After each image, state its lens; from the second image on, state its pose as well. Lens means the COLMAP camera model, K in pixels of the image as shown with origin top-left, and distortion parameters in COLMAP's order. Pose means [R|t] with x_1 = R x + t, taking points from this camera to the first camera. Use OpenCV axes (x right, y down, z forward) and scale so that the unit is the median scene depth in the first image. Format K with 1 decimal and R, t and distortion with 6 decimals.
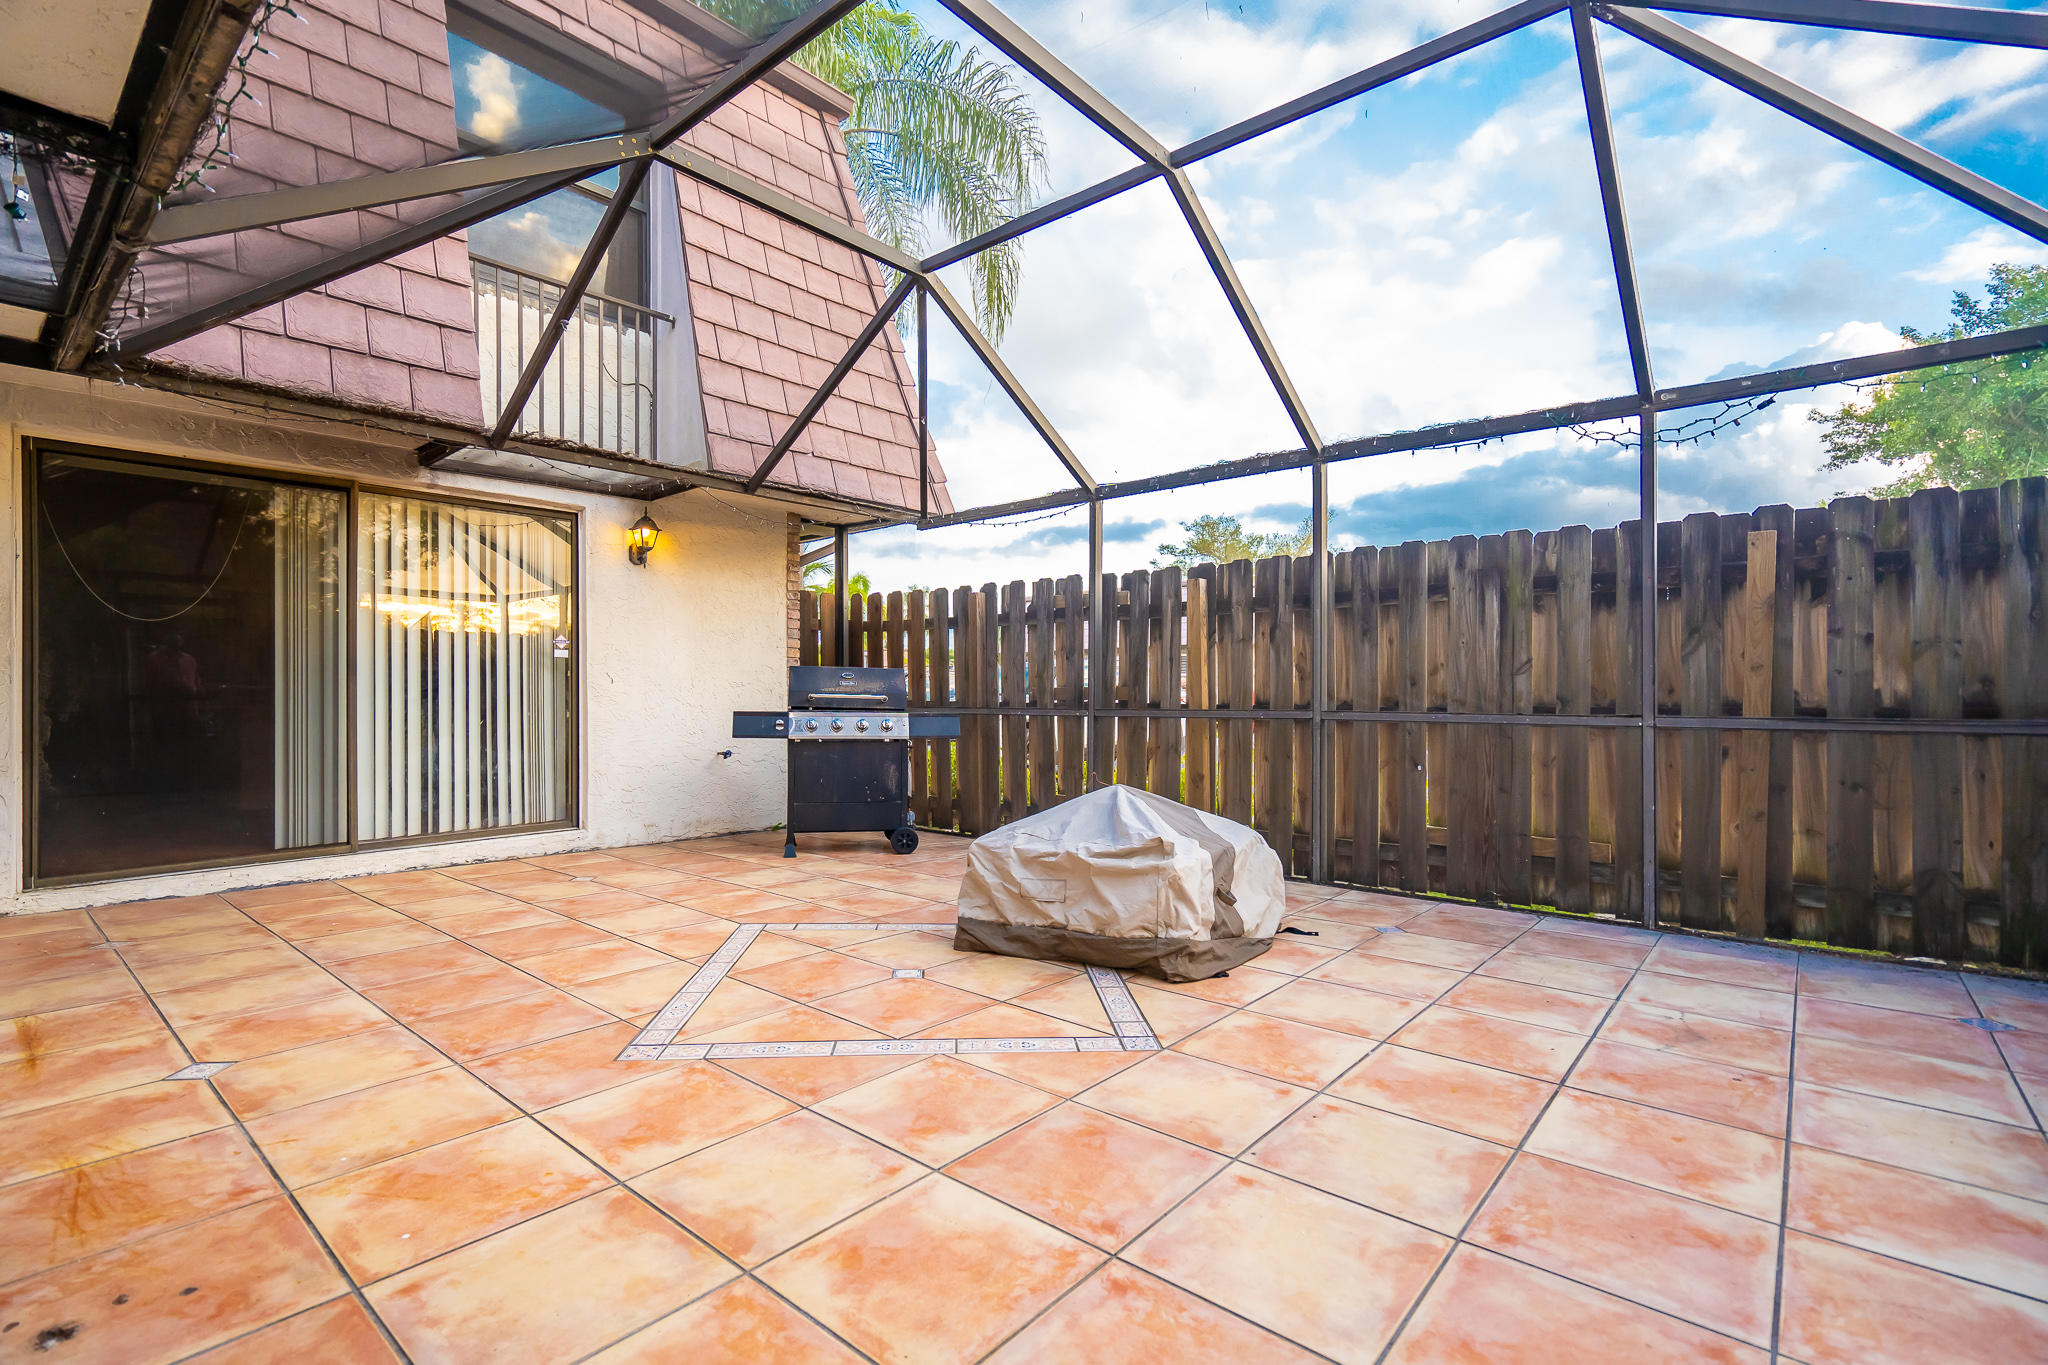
lens RADIAL K [[927.6, 0, 1021.1], [0, 927.6, 688.8], [0, 0, 1]] dist [-0.003677, 0.000345]
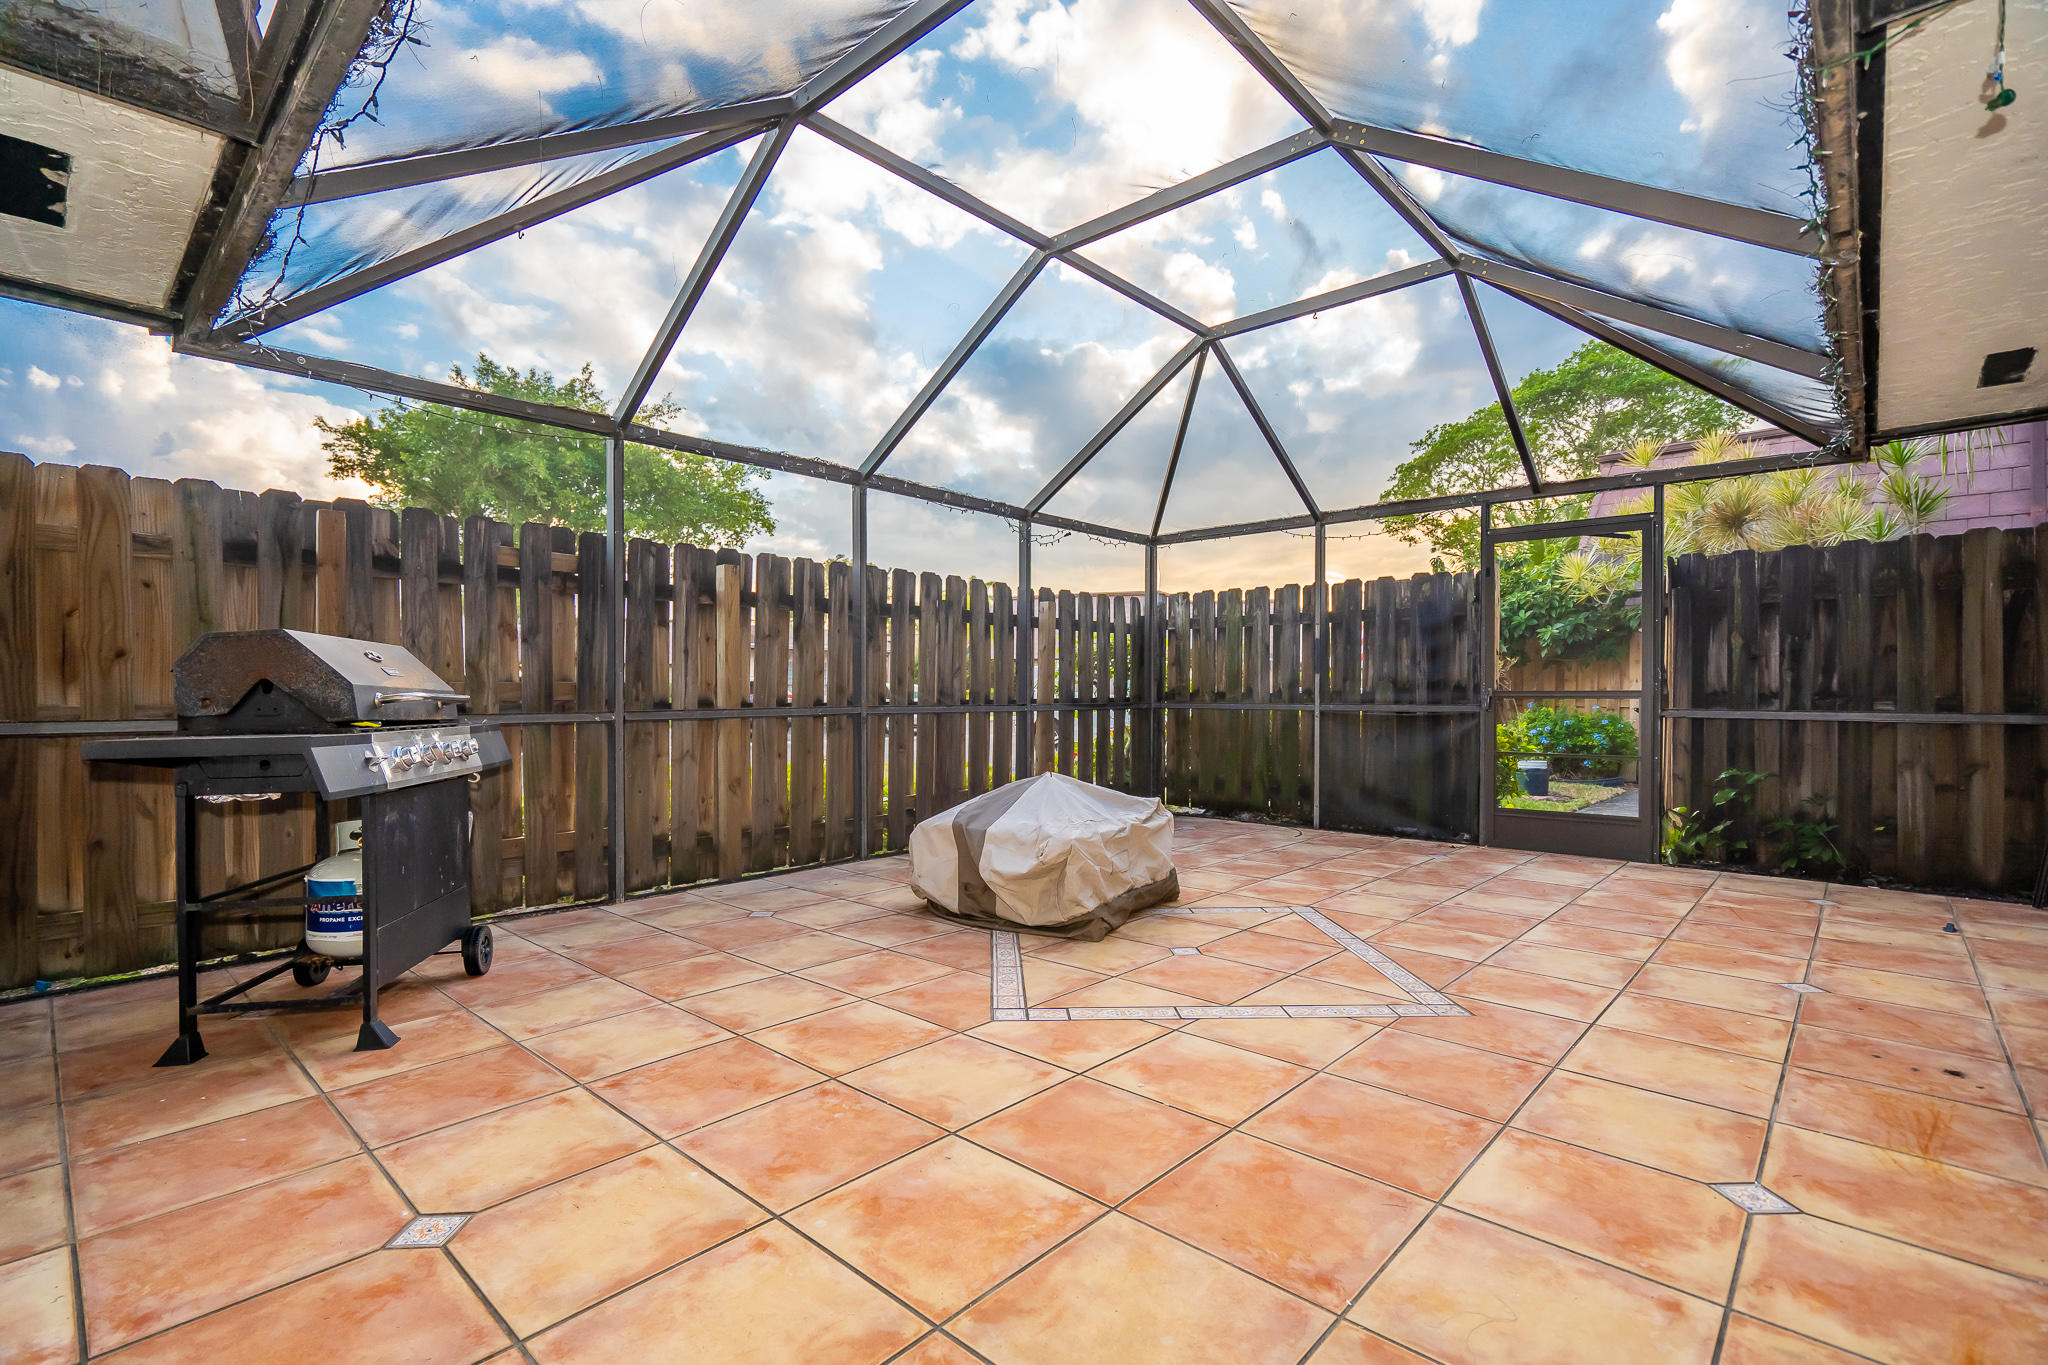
lens RADIAL K [[927.6, 0, 1029.7], [0, 927.6, 689.0], [0, 0, 1]] dist [-0.003677, 0.000345]
pose [[0.038368, -0.001772, 0.999262, -1.505790], [-0.006052, 0.999980, 0.002006, -0.001828], [-0.999245, -0.006124, 0.038357, 1.415249]]
